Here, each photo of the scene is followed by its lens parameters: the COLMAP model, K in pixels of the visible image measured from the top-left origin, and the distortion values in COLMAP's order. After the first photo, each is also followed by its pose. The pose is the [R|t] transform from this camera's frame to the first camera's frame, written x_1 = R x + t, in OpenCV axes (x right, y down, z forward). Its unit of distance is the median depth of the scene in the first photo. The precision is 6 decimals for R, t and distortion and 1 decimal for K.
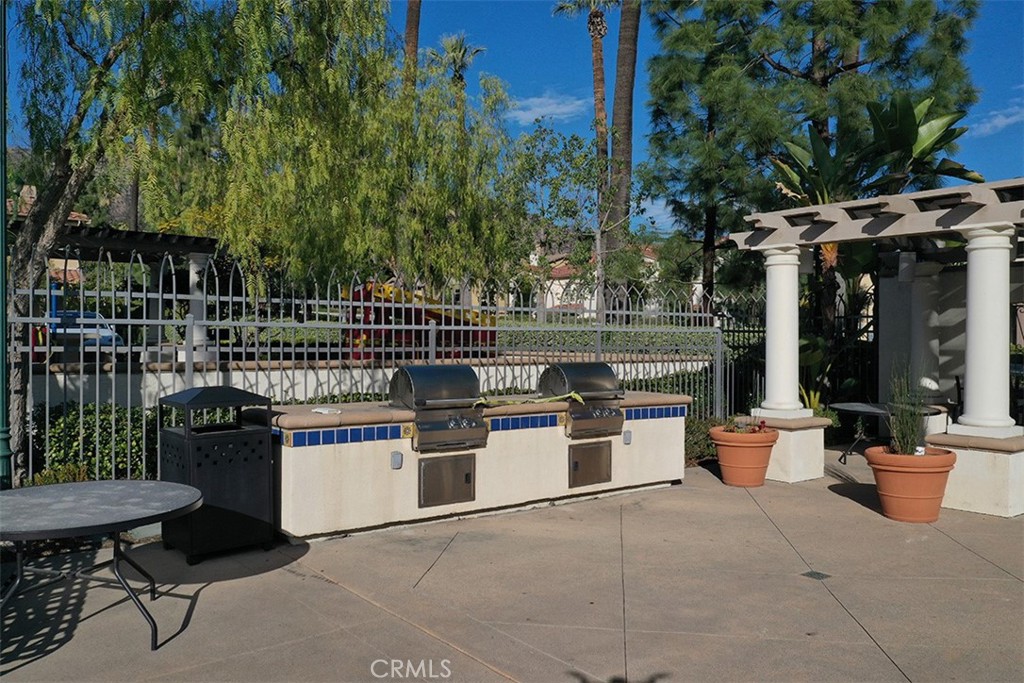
lens RADIAL K [[819.0, 0, 506.0], [0, 819.0, 341.4], [0, 0, 1]] dist [0.003573, 0.002760]
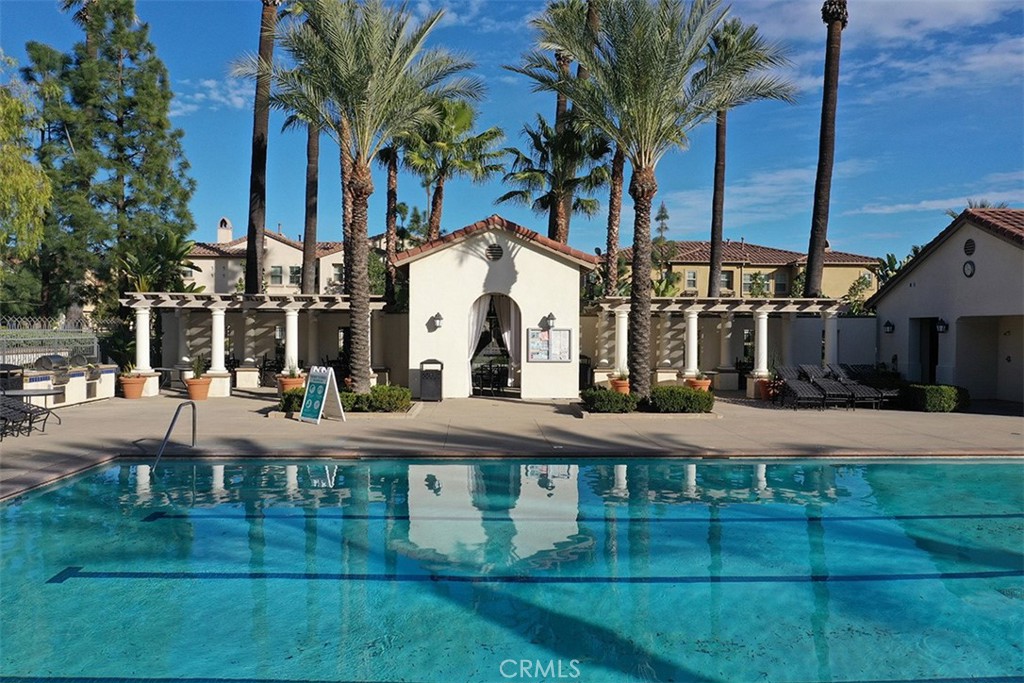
lens RADIAL K [[819.0, 0, 507.7], [0, 819.0, 338.0], [0, 0, 1]] dist [0.003573, 0.002760]
pose [[0.579052, -0.009001, 0.815241, -1.266456], [-0.000812, 0.999932, 0.011617, -0.055293], [-0.815290, -0.007389, 0.579006, -1.643464]]
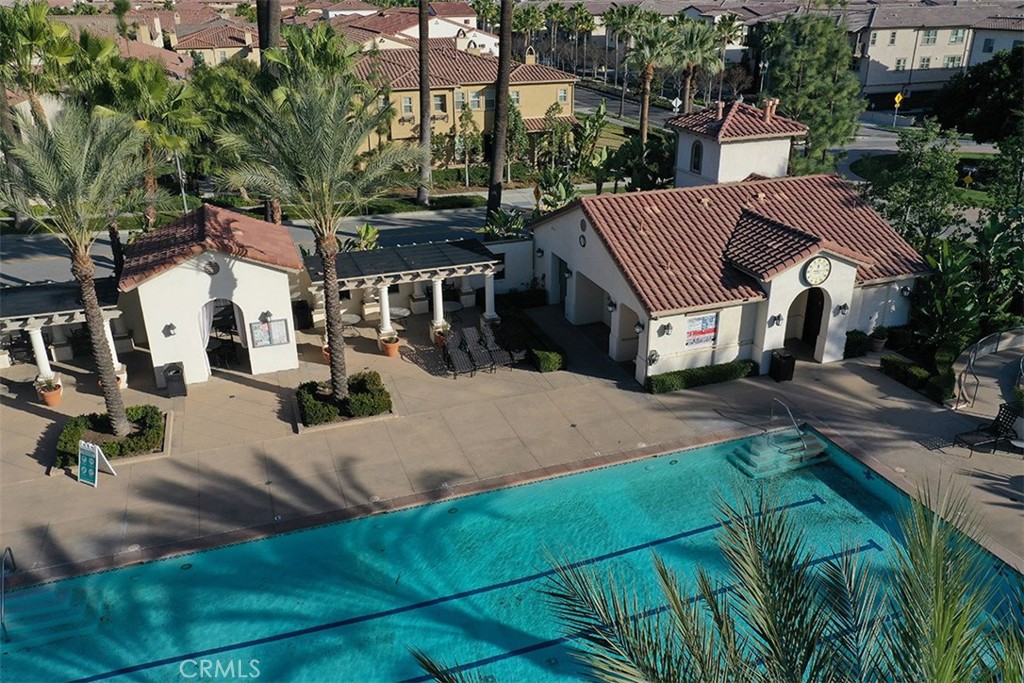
lens RADIAL K [[819.0, 0, 514.2], [0, 819.0, 335.4], [0, 0, 1]] dist [0.003573, 0.002760]
pose [[0.309595, -0.374339, 0.874083, -1.677680], [0.006374, 0.920043, 0.391765, -1.422172], [-0.950847, -0.115717, 0.287226, -2.170970]]
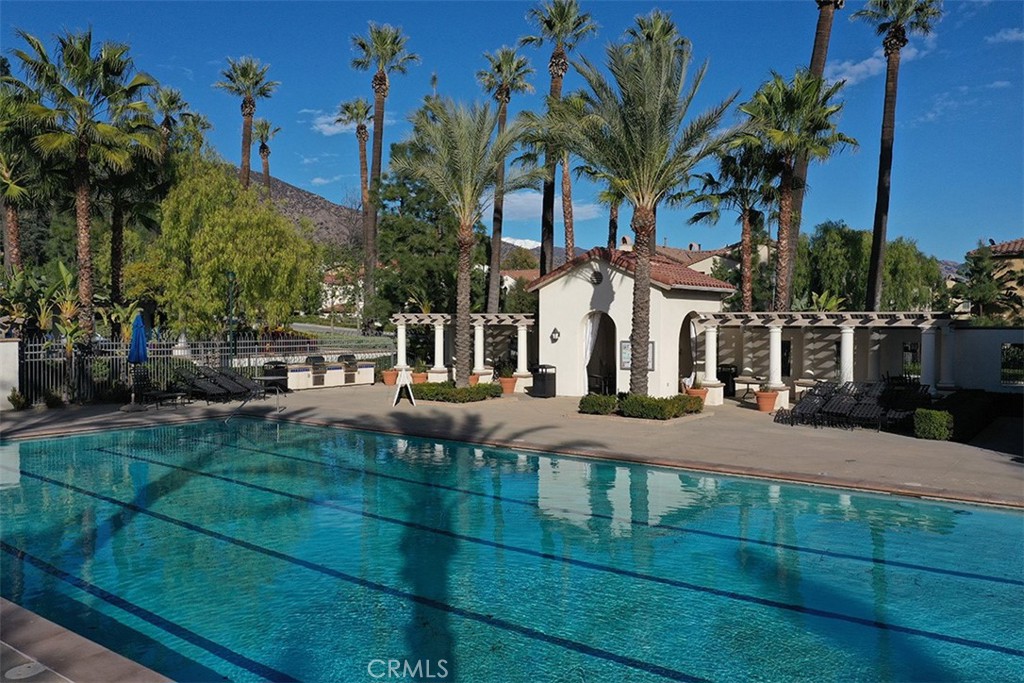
lens RADIAL K [[819.0, 0, 516.0], [0, 819.0, 339.8], [0, 0, 1]] dist [0.003573, 0.002760]
pose [[0.963154, -0.008927, 0.268804, -0.202594], [0.003115, 0.999752, 0.022040, -0.138827], [-0.268934, -0.020390, 0.962943, -3.234232]]
